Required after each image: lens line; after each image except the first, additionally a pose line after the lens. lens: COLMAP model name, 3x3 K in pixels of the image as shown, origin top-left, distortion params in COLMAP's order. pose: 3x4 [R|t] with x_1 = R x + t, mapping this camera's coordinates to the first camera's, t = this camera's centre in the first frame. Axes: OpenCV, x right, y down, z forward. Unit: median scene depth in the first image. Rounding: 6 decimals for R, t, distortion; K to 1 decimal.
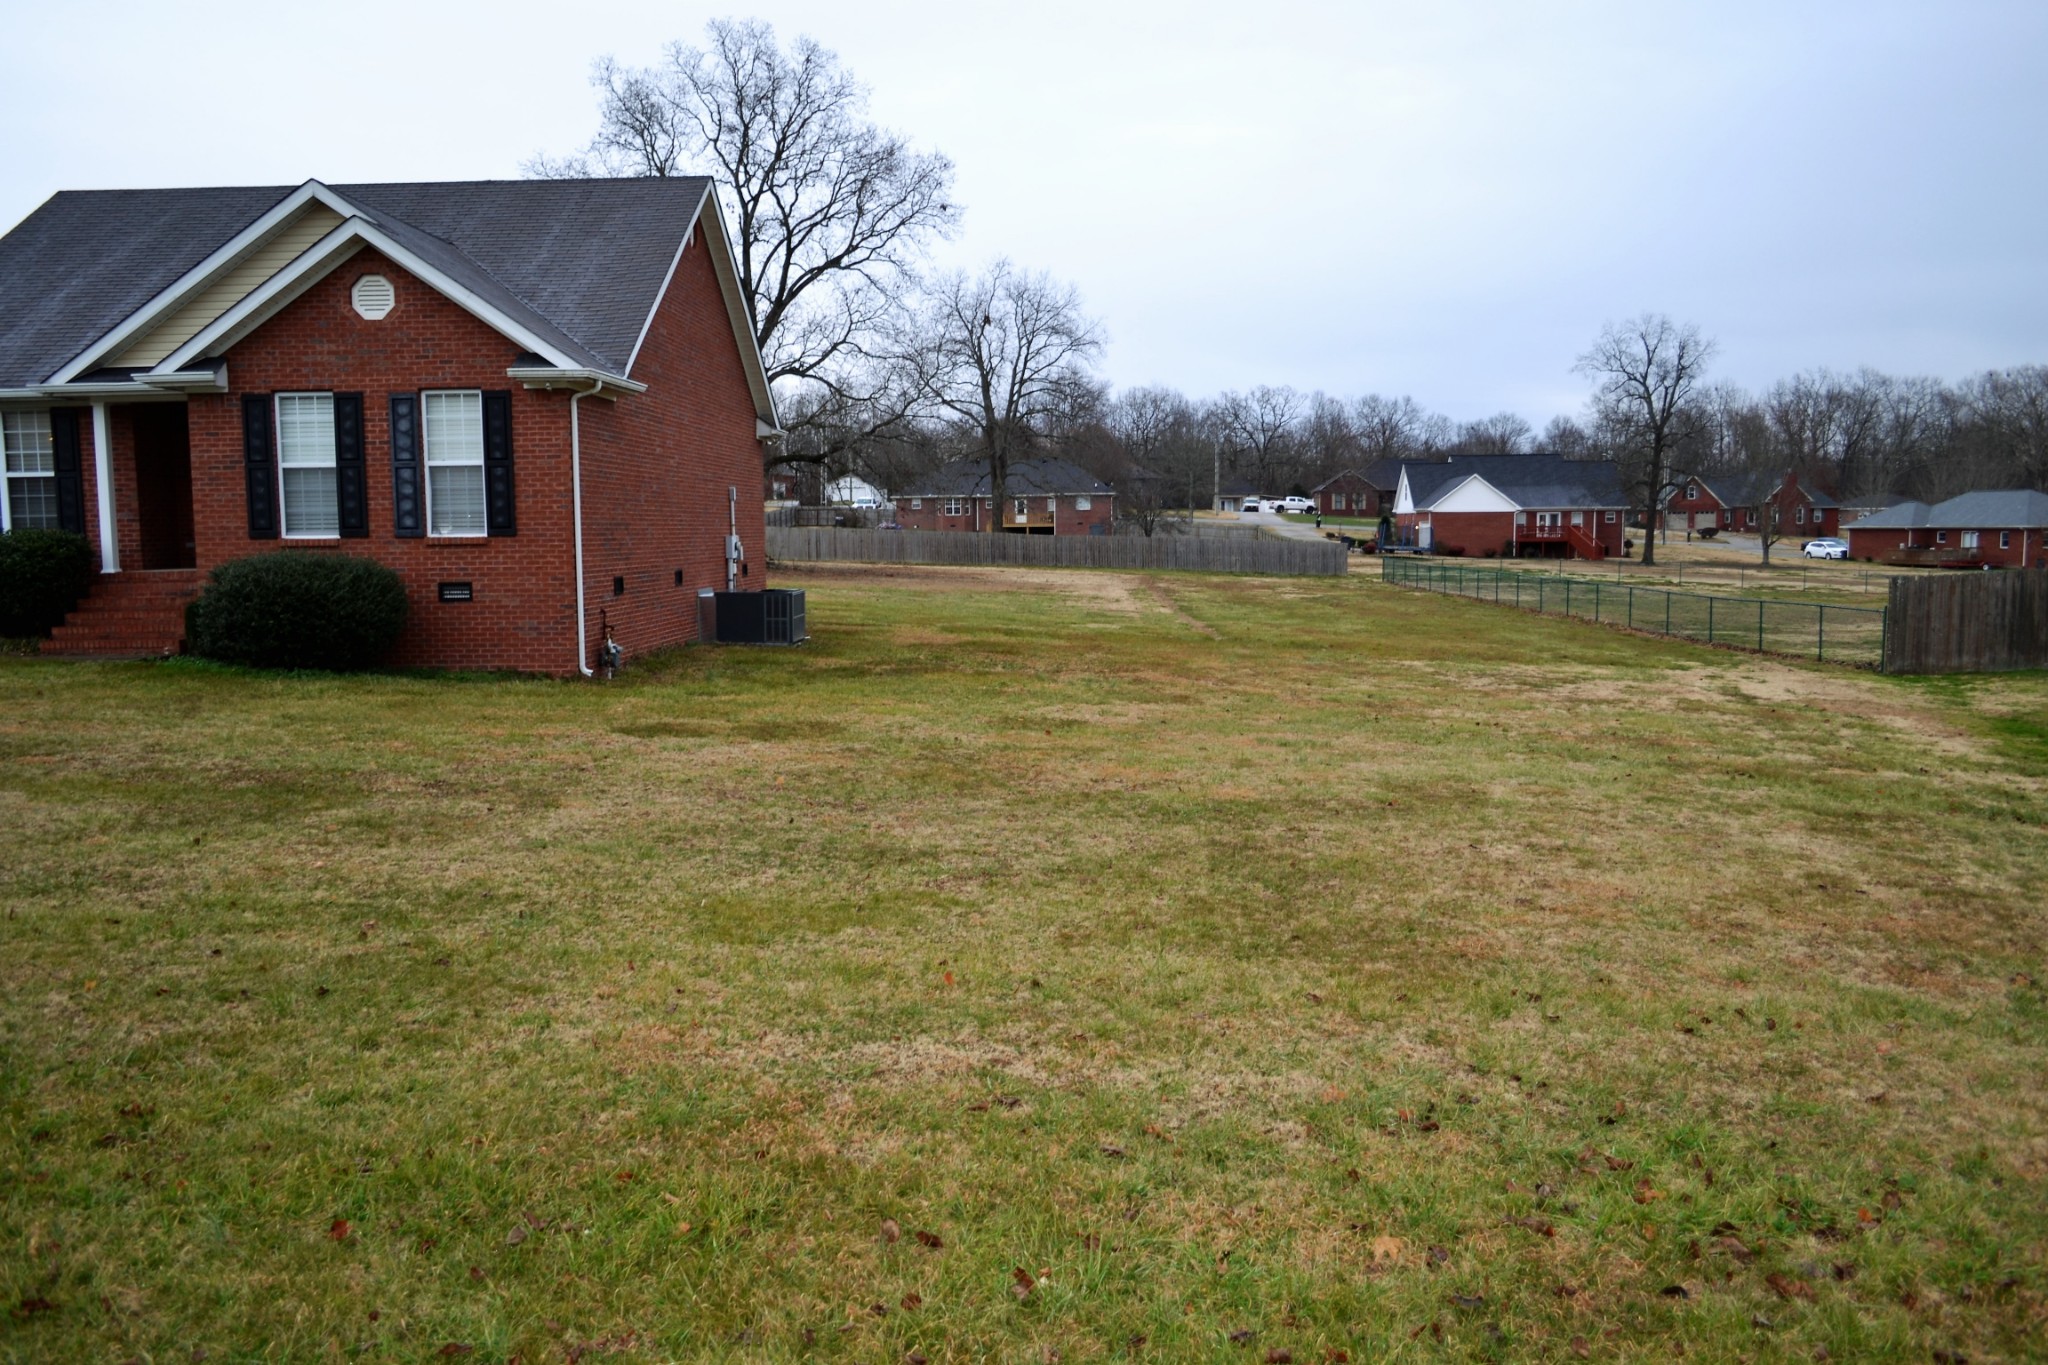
lens RADIAL K [[1615.8, 0, 1016.4], [0, 1615.8, 681.6], [0, 0, 1]] dist [-0.013330, 0.005526]
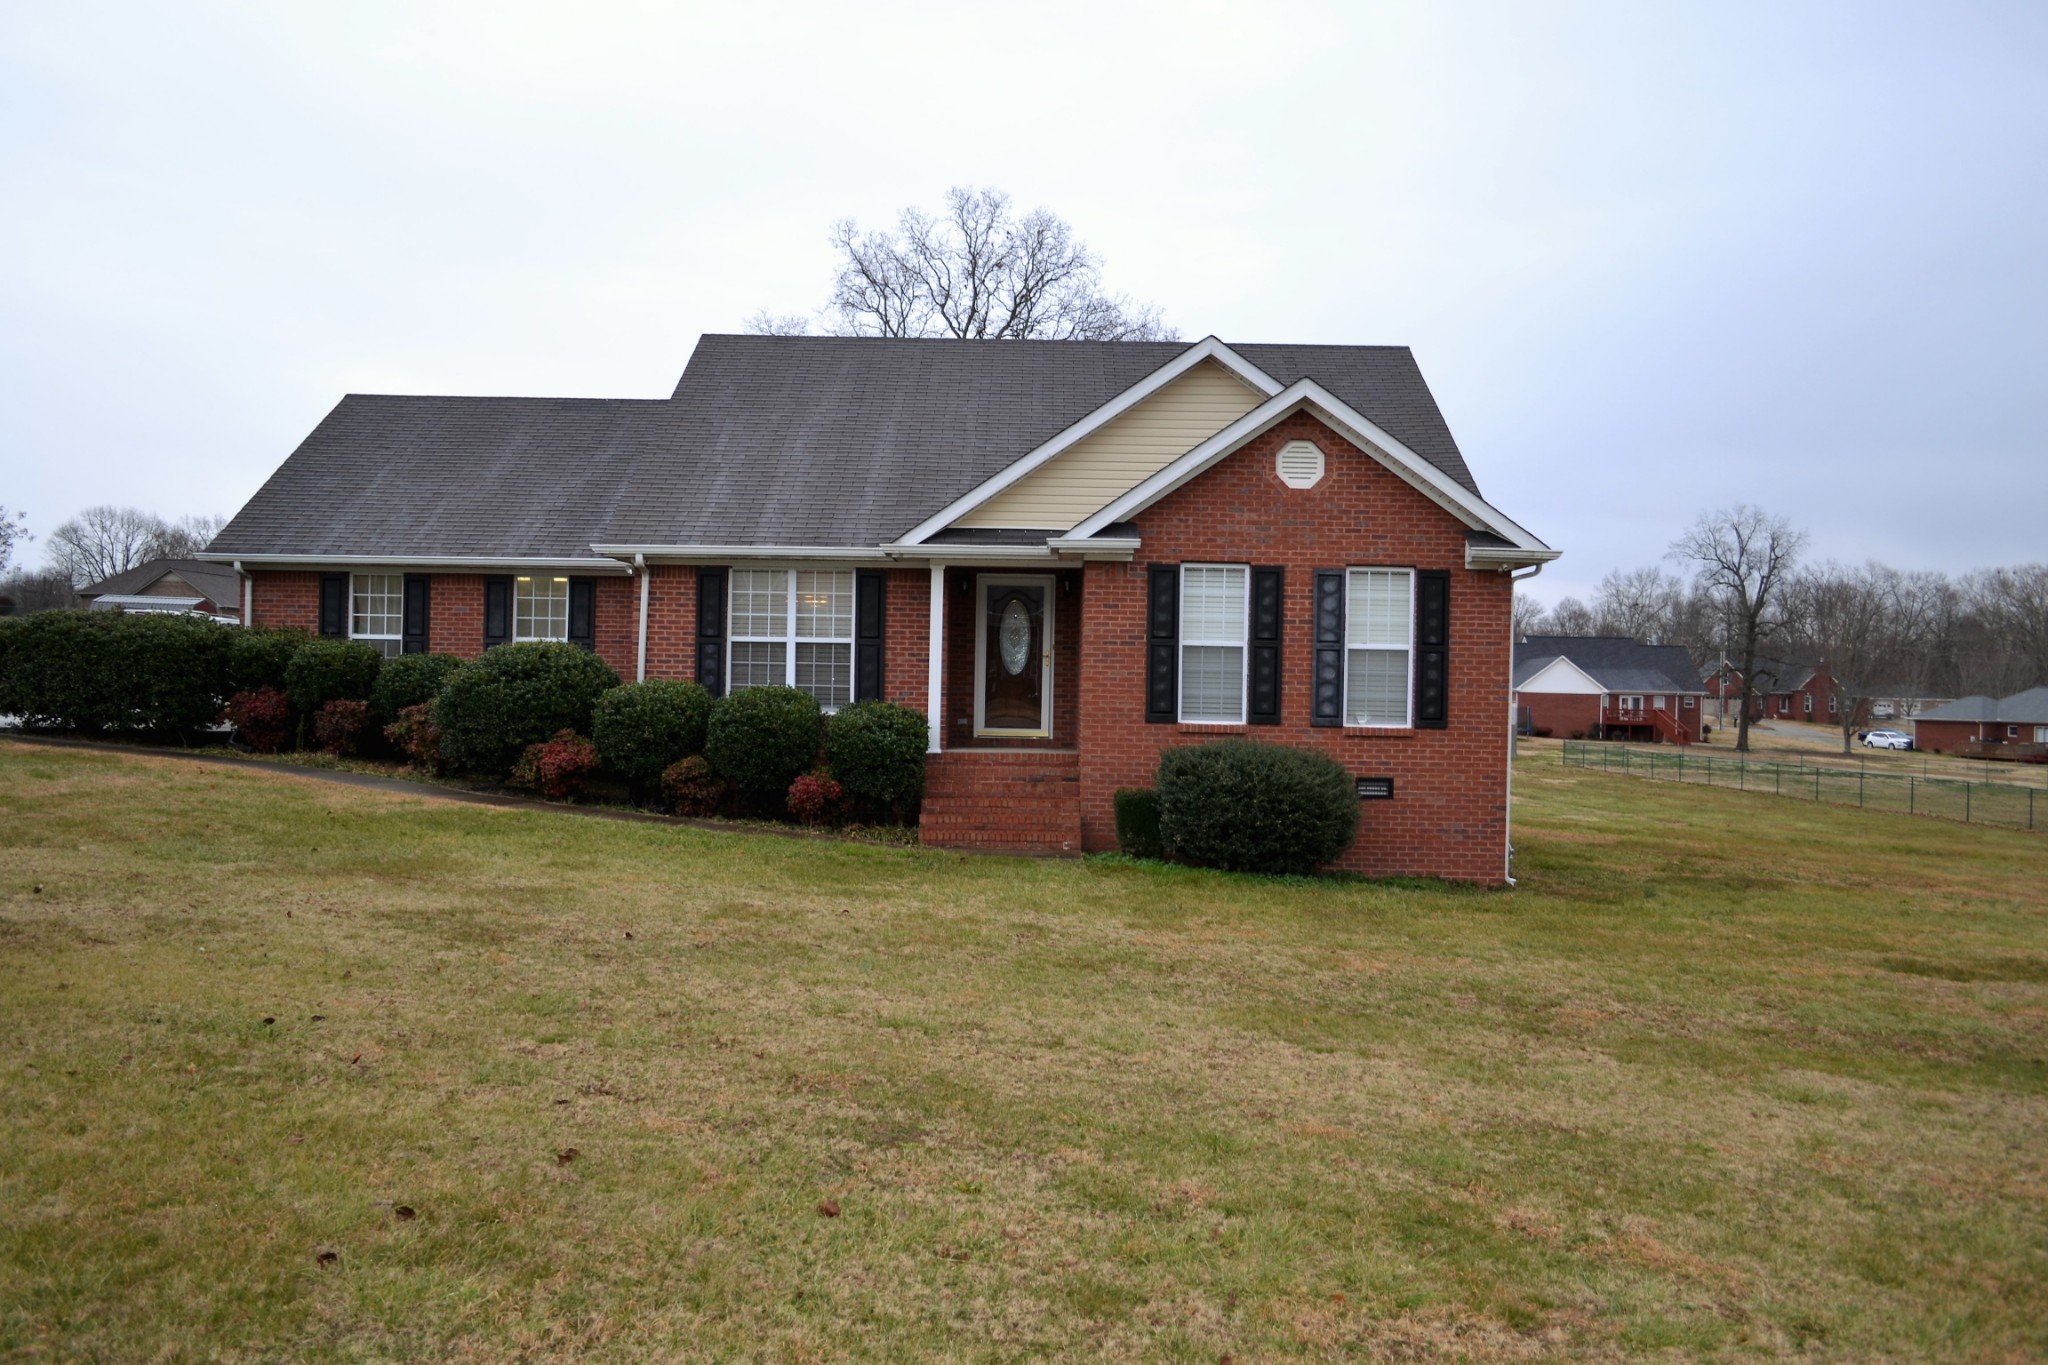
lens RADIAL K [[1615.8, 0, 1016.4], [0, 1615.8, 681.6], [0, 0, 1]] dist [-0.013330, 0.005526]
pose [[0.998995, 0.030544, 0.032790, -0.533265], [-0.027123, 0.994603, -0.100145, -0.017500], [-0.035672, 0.099155, 0.994432, 0.094648]]
